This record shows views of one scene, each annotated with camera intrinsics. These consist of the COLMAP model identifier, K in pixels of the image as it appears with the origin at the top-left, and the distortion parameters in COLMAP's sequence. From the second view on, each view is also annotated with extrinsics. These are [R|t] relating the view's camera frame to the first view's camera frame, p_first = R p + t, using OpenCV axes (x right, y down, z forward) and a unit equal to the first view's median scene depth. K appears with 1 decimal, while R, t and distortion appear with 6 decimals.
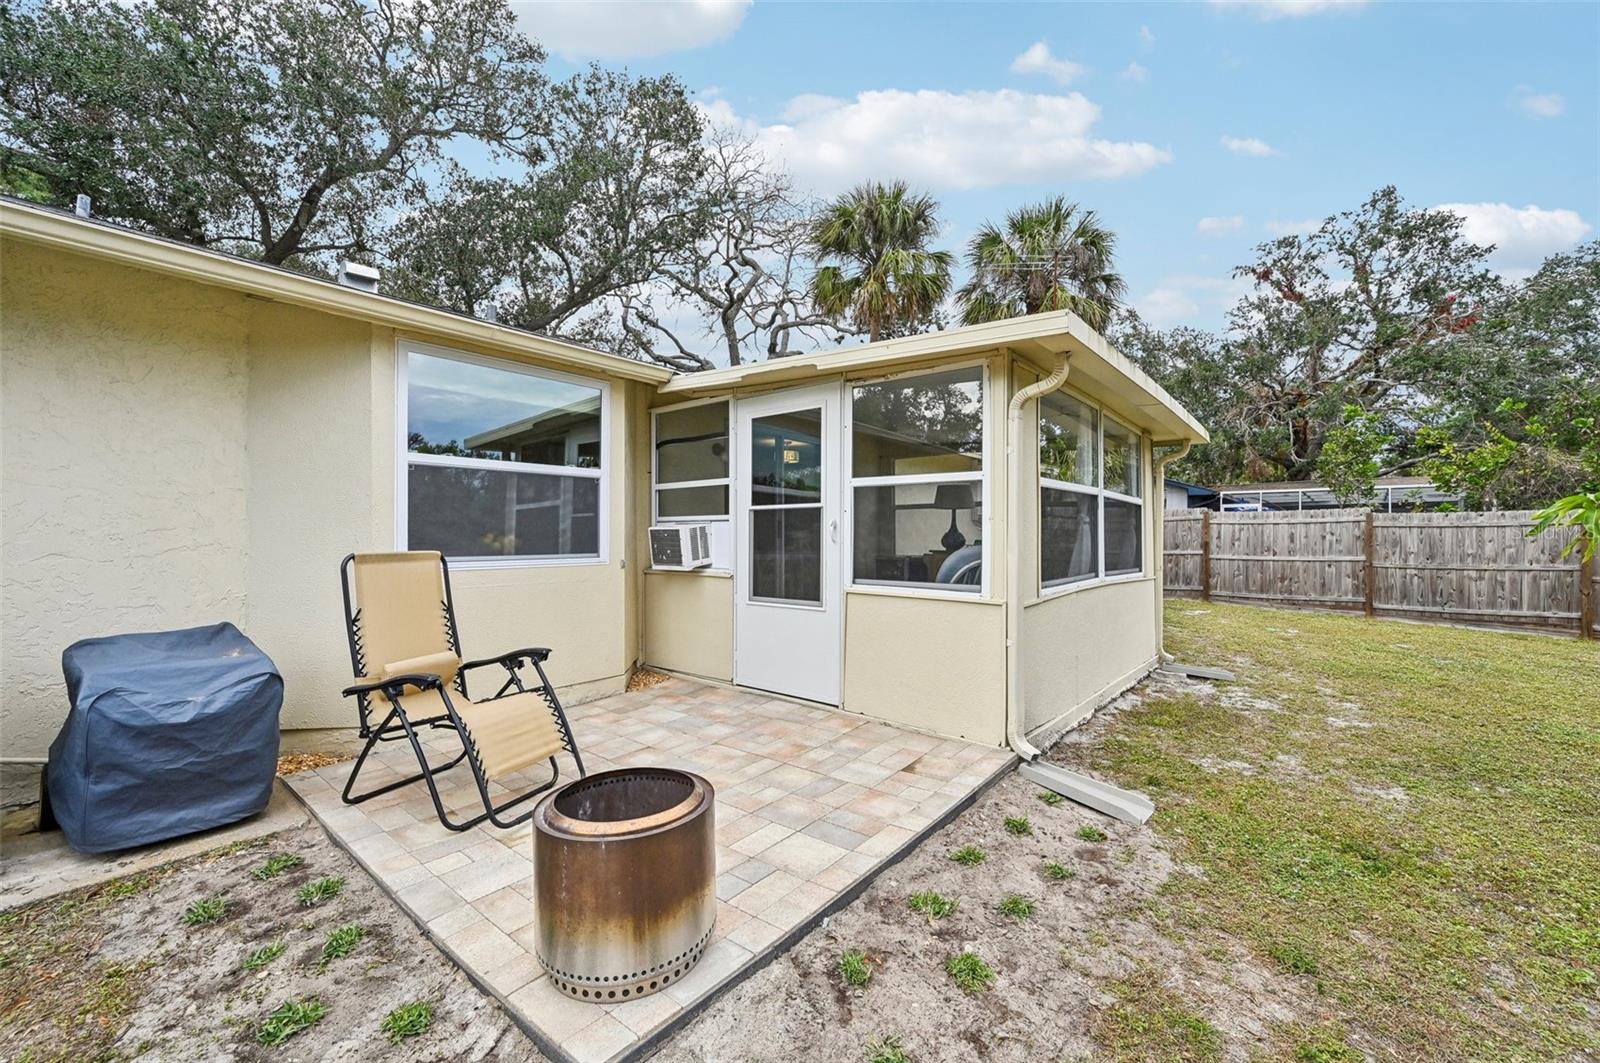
lens RADIAL K [[649.3, 0, 793.5], [0, 649.3, 529.2], [0, 0, 1]] dist [0.000914, -0.000242]
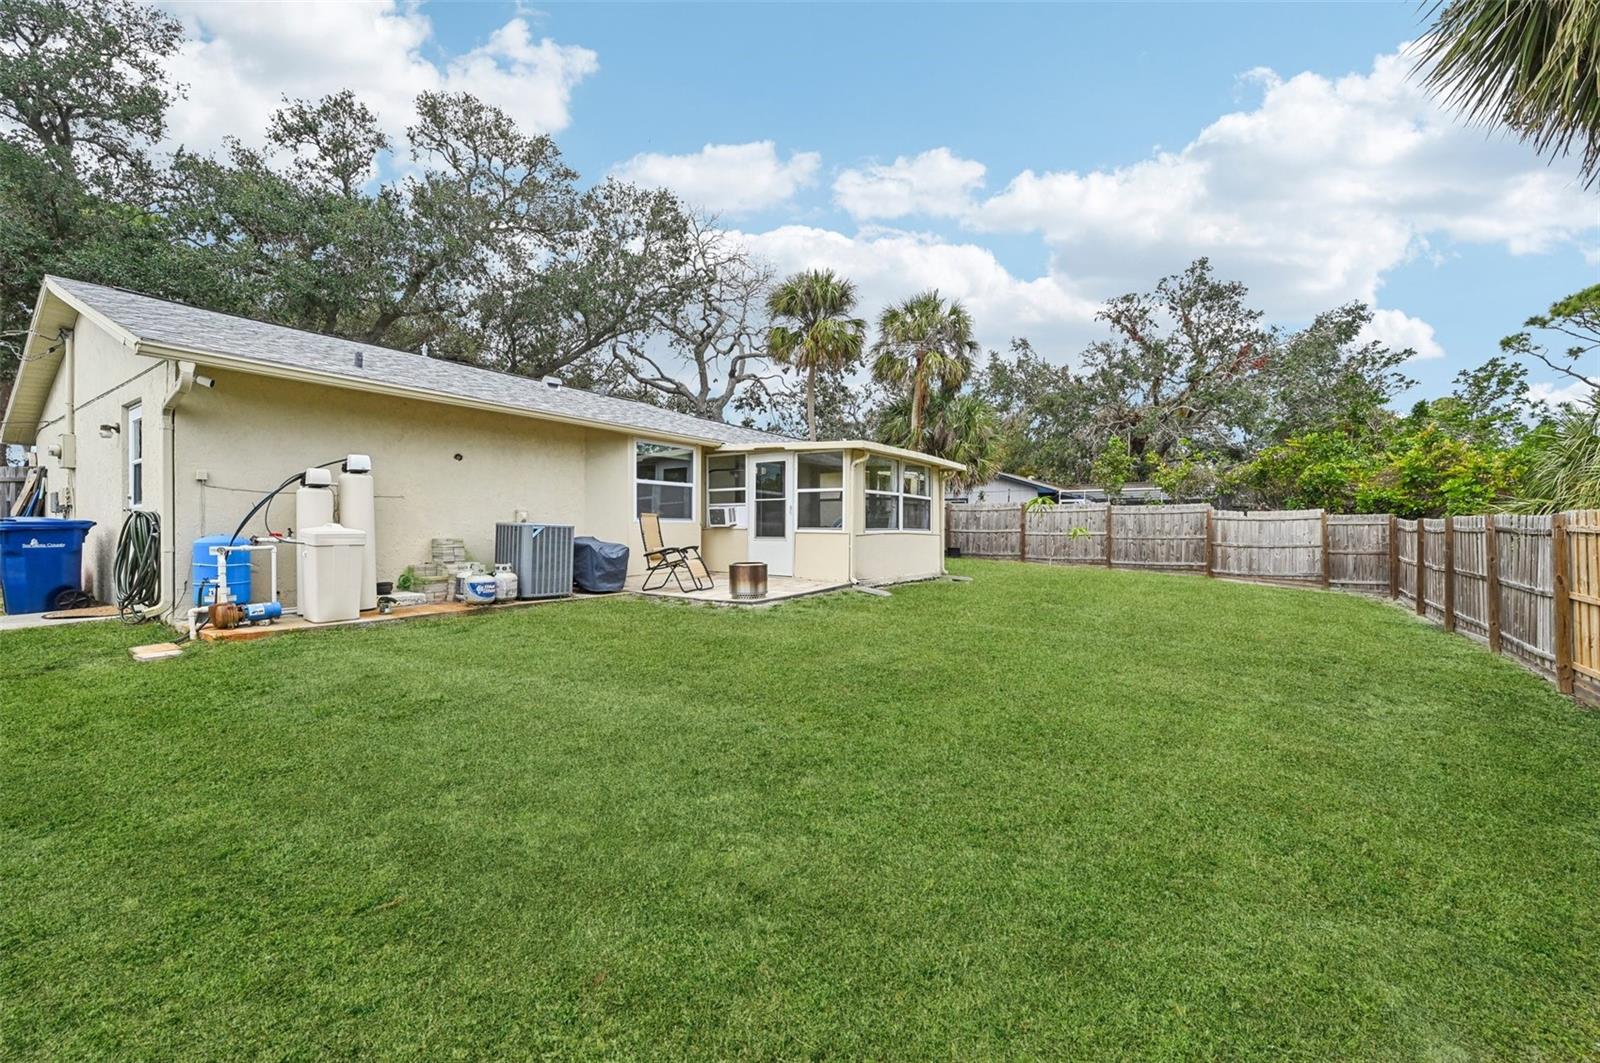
lens RADIAL K [[649.3, 0, 788.7], [0, 649.3, 532.3], [0, 0, 1]] dist [0.000914, -0.000242]
pose [[0.996575, 0.001927, 0.082676, -0.041600], [-0.003251, 0.999869, 0.015884, 0.014085], [-0.082635, -0.016098, 0.996450, -0.413583]]
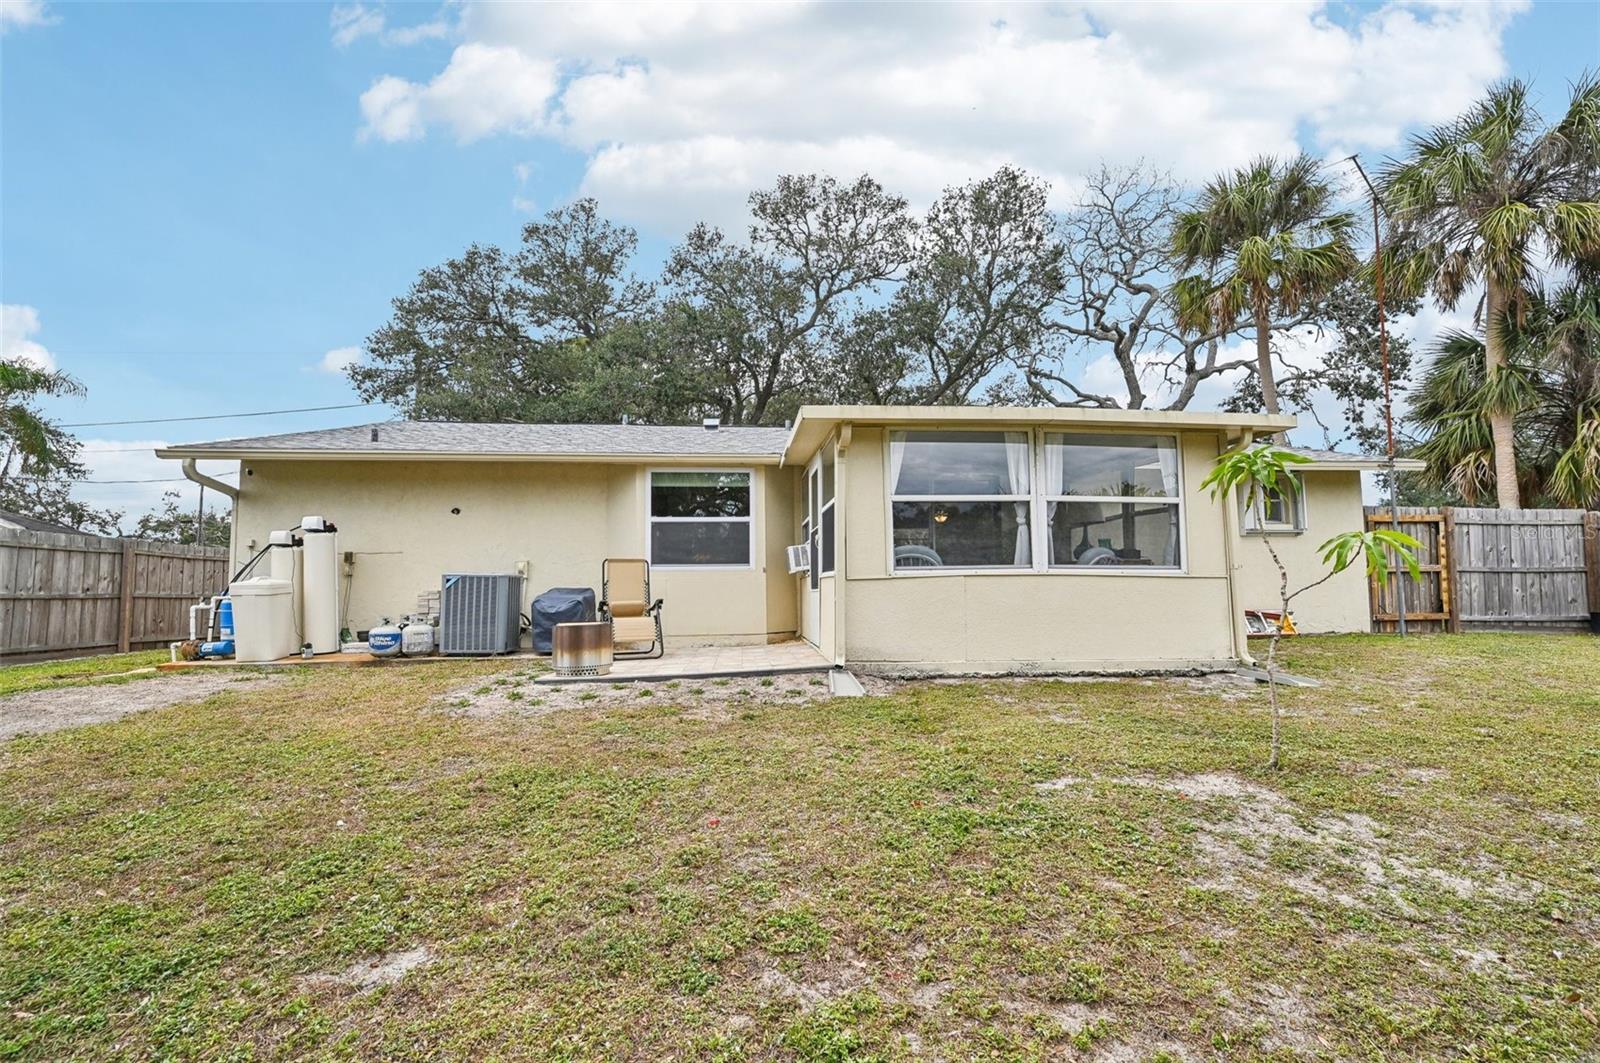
lens RADIAL K [[649.3, 0, 792.2], [0, 649.3, 555.5], [0, 0, 1]] dist [0.000914, -0.000242]
pose [[0.709571, -0.051194, -0.702771, 0.303473], [0.020521, 0.998436, -0.052012, 0.032351], [0.704335, 0.022485, 0.709512, -0.054696]]
